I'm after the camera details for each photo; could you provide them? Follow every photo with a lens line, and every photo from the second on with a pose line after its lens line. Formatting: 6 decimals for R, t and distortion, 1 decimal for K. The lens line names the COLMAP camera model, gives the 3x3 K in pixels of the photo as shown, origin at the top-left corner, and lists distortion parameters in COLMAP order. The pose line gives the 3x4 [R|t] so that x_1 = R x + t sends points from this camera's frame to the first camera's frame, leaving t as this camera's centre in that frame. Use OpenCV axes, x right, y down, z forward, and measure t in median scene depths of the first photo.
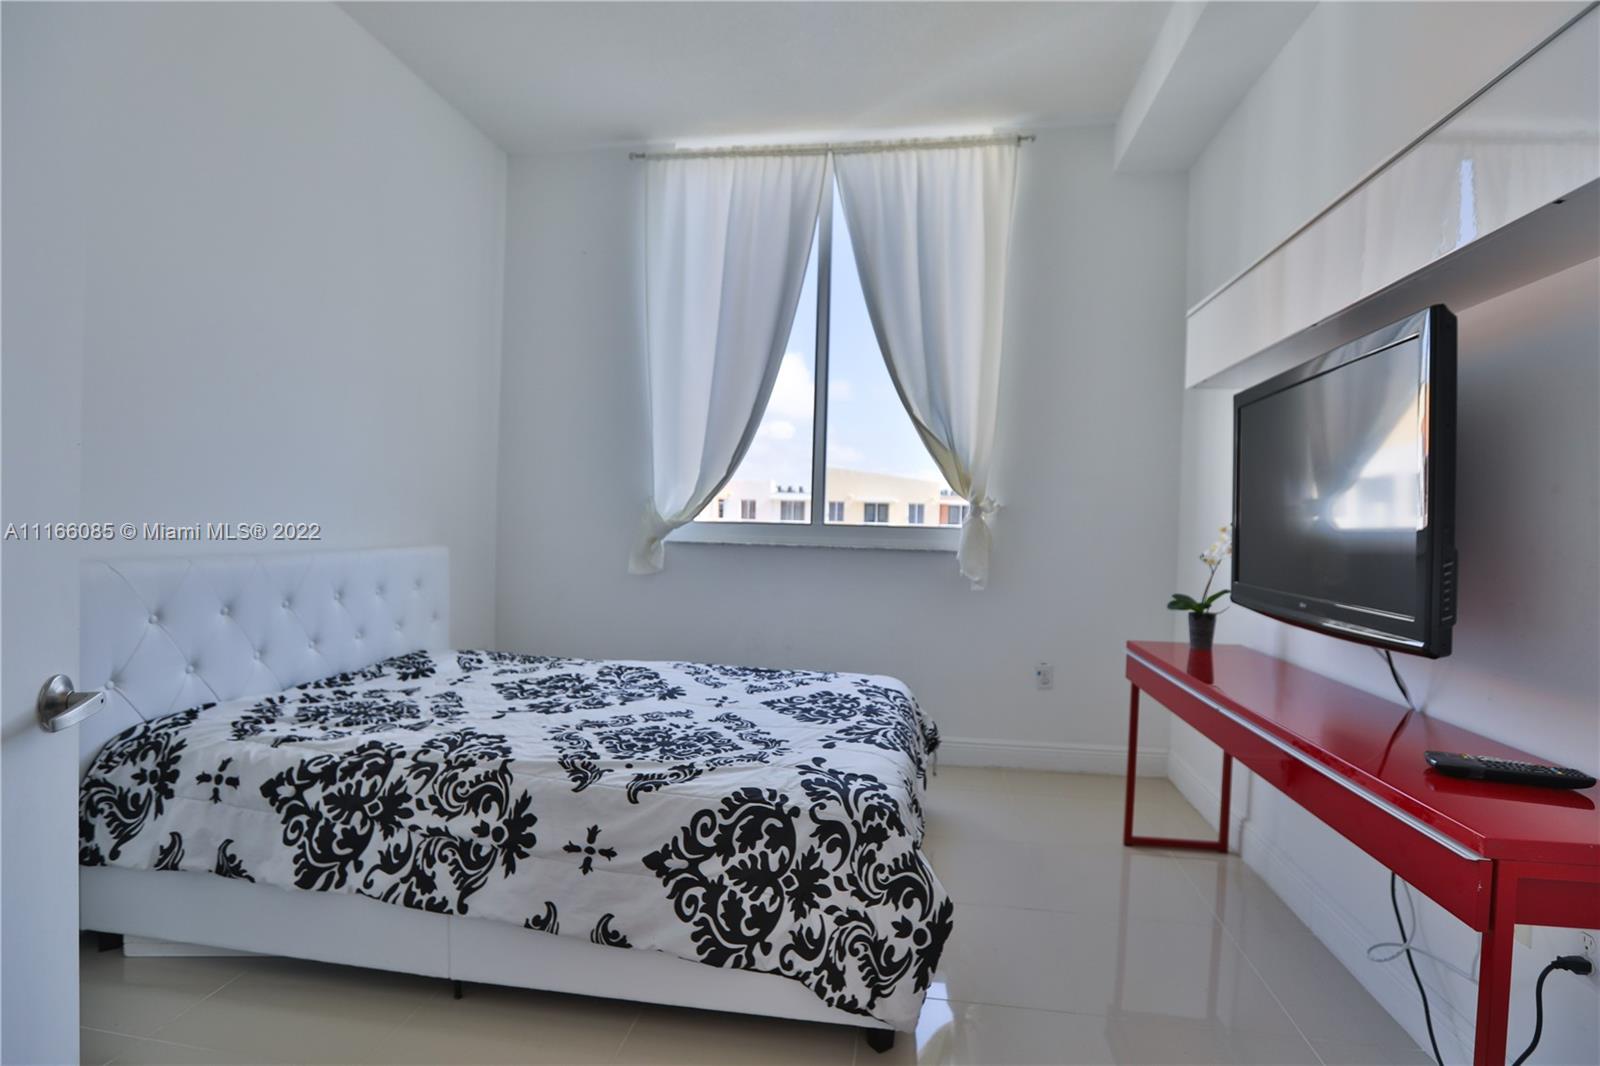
lens RADIAL K [[767.7, 0, 809.8], [0, 767.7, 535.2], [0, 0, 1]] dist [-0.044005, 0.011172]
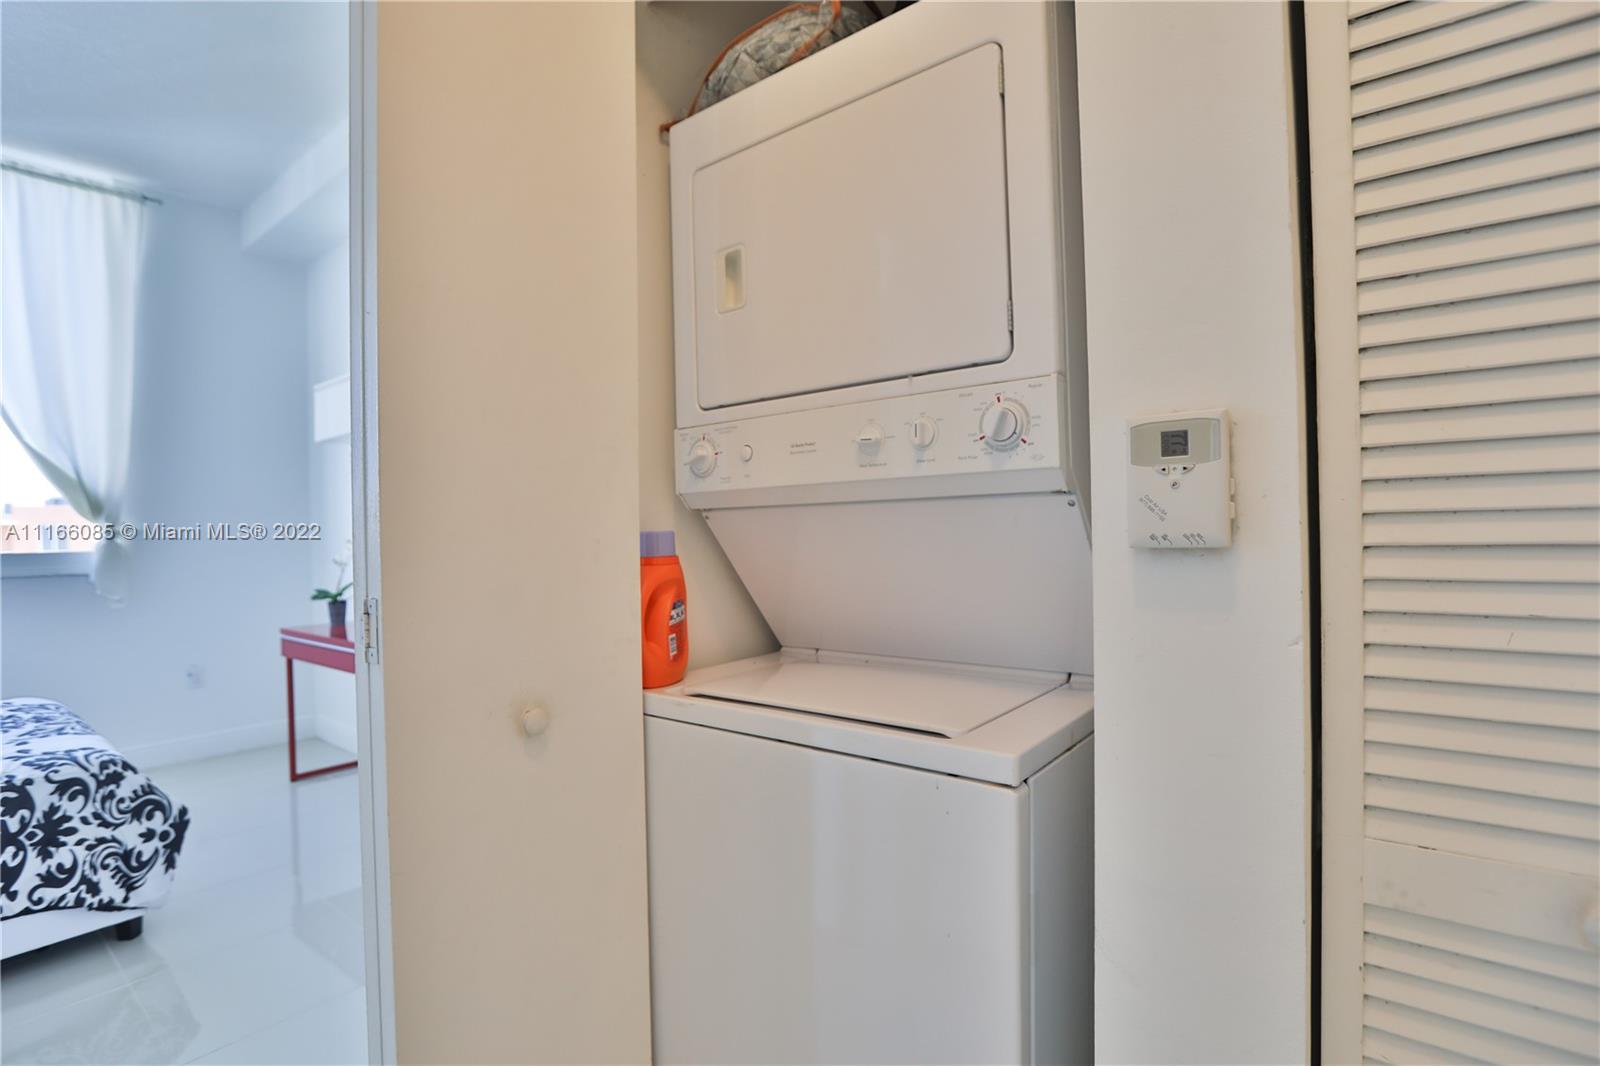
lens RADIAL K [[767.7, 0, 809.8], [0, 767.7, 535.2], [0, 0, 1]] dist [-0.044005, 0.011172]
pose [[0.485203, -0.041687, 0.873407, -0.446318], [0.055468, 0.998319, 0.016834, 0.011466], [-0.872641, 0.040278, 0.486699, -0.729890]]
